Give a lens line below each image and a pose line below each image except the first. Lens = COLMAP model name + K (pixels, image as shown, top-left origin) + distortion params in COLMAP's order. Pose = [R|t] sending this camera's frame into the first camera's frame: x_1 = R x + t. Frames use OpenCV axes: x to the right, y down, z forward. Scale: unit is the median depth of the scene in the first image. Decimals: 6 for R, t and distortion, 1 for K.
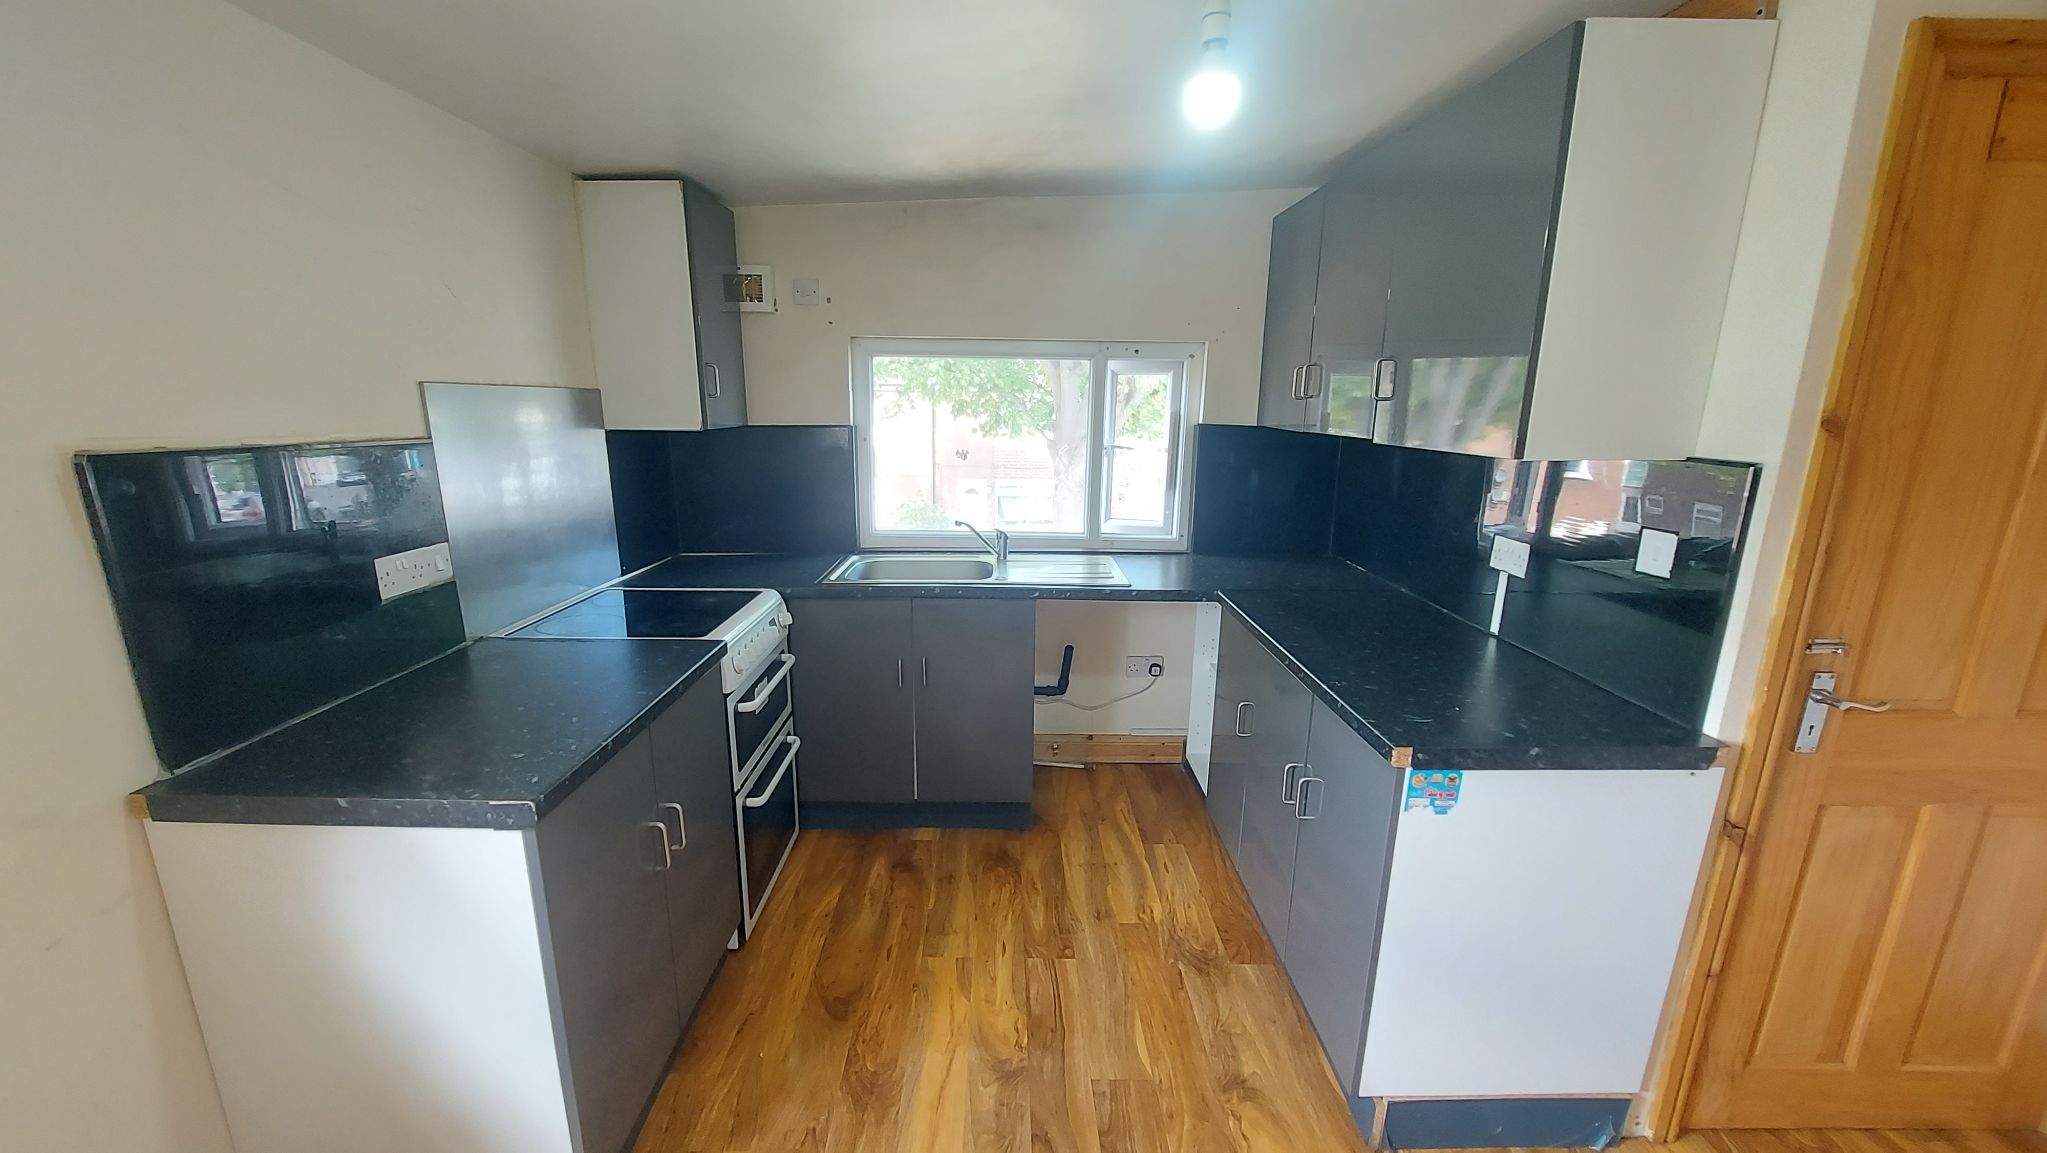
lens RADIAL K [[807.2, 0, 1013.3], [0, 807.2, 609.7], [0, 0, 1]] dist [-0.019643, -0.000045]
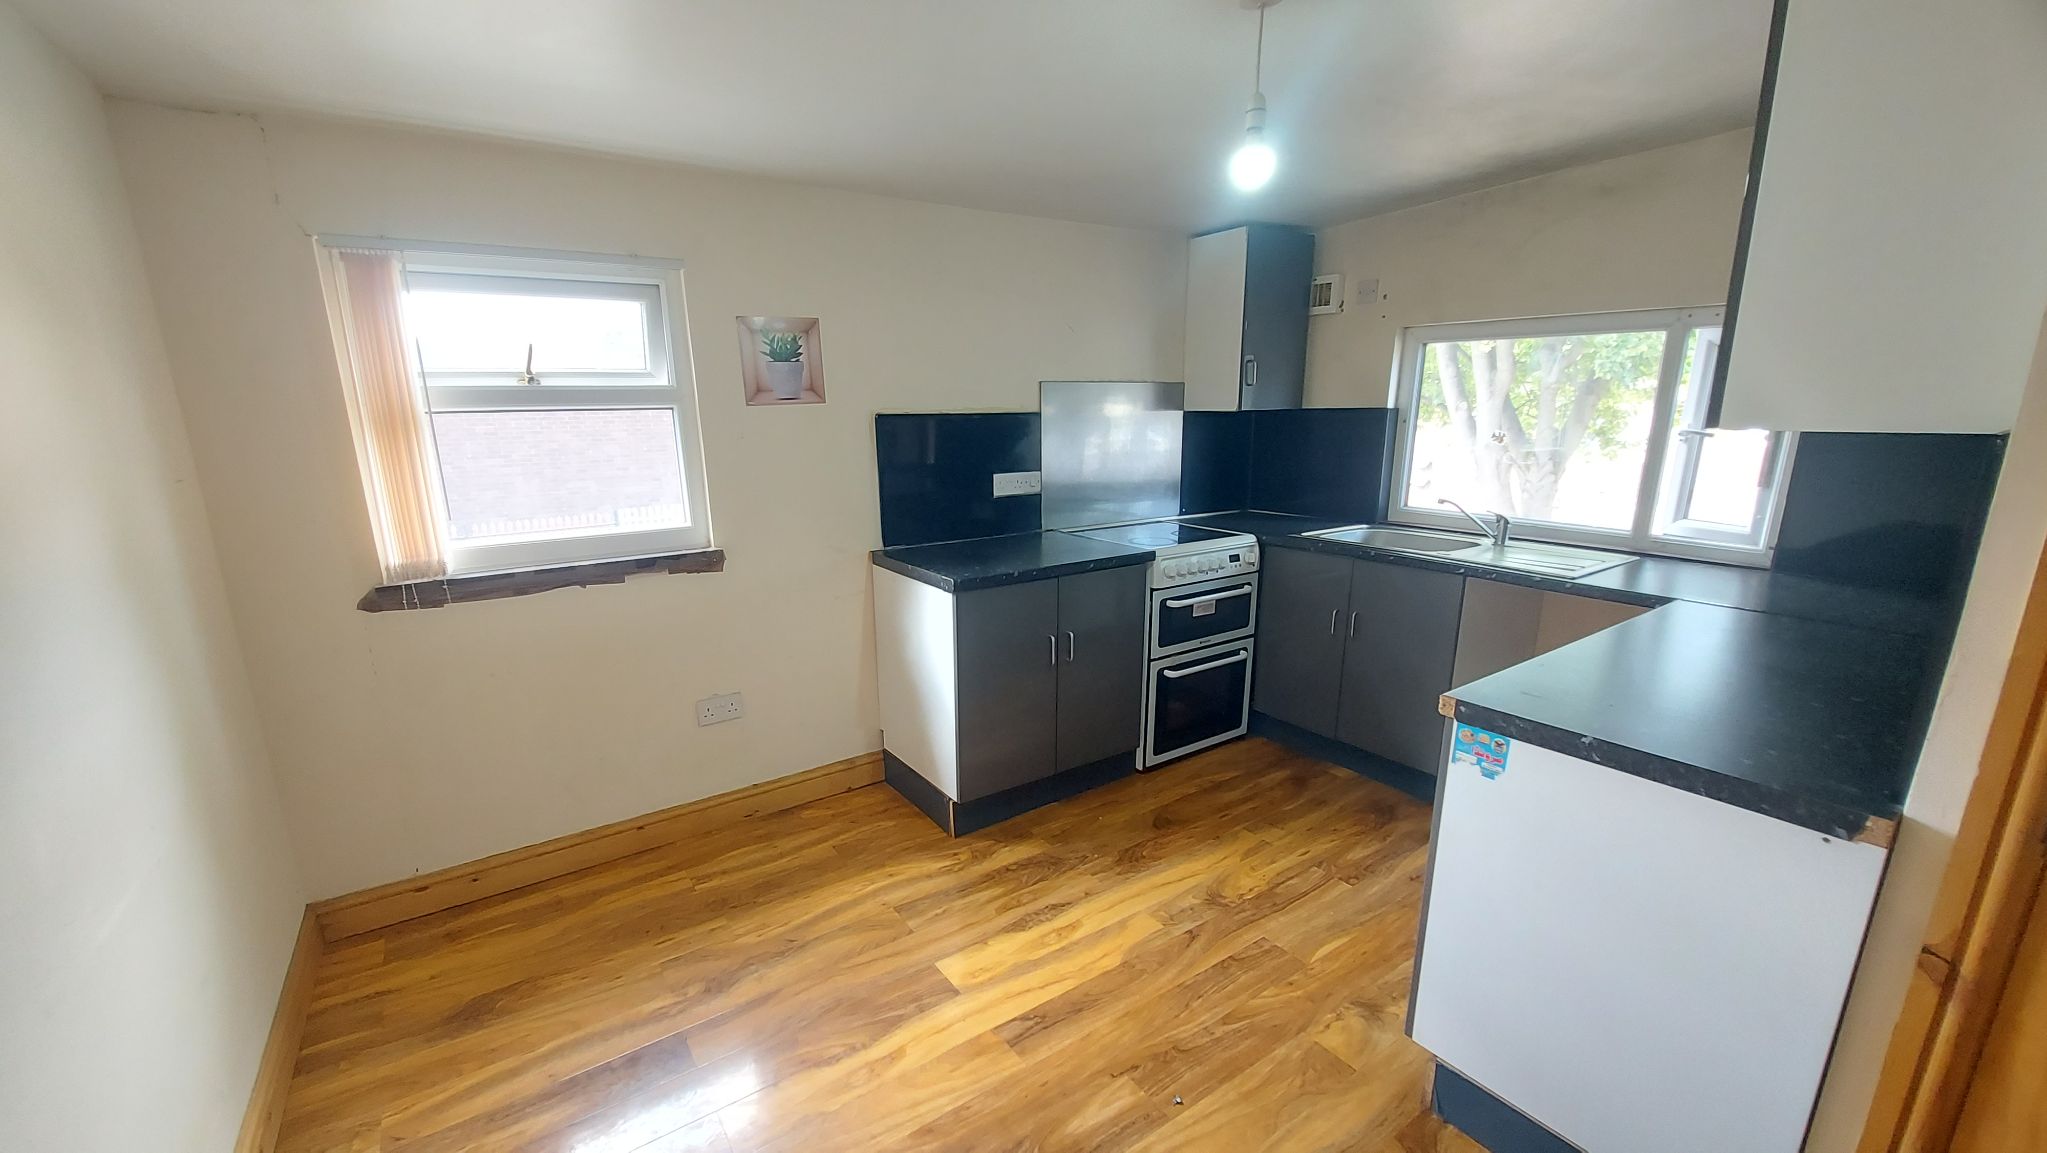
lens RADIAL K [[814.4, 0, 1020.5], [0, 814.4, 607.1], [0, 0, 1]] dist [-0.001185, -0.000098]
pose [[0.572413, 0.187373, -0.798270, 0.624742], [-0.186369, 0.977791, 0.095872, 0.036109], [0.798505, 0.093894, 0.594621, -0.065159]]
